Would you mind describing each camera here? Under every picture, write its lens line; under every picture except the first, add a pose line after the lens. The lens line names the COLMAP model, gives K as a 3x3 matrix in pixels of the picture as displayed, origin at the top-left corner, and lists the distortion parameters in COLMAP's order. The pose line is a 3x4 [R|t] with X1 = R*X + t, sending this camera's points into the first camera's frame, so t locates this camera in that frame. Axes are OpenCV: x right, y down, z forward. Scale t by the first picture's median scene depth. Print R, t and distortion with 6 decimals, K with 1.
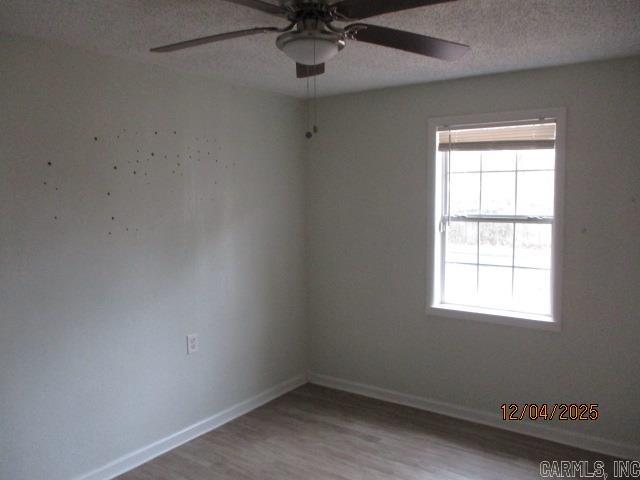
lens RADIAL K [[534.0, 0, 320.0], [0, 534.0, 240.0], [0, 0, 1]] dist [-0.002143, -0.000377]
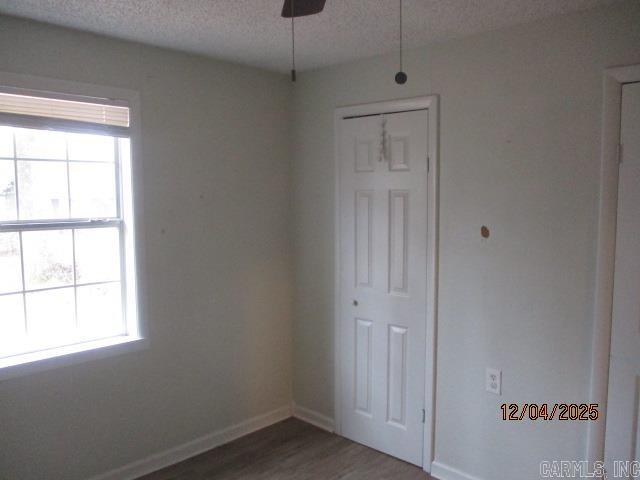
lens RADIAL K [[534.0, 0, 320.0], [0, 534.0, 240.0], [0, 0, 1]] dist [-0.002143, -0.000377]
pose [[0.177391, -0.077492, 0.981085, -0.345157], [0.091731, 0.993857, 0.061915, -0.032507], [-0.979856, 0.079012, 0.183410, 0.540163]]
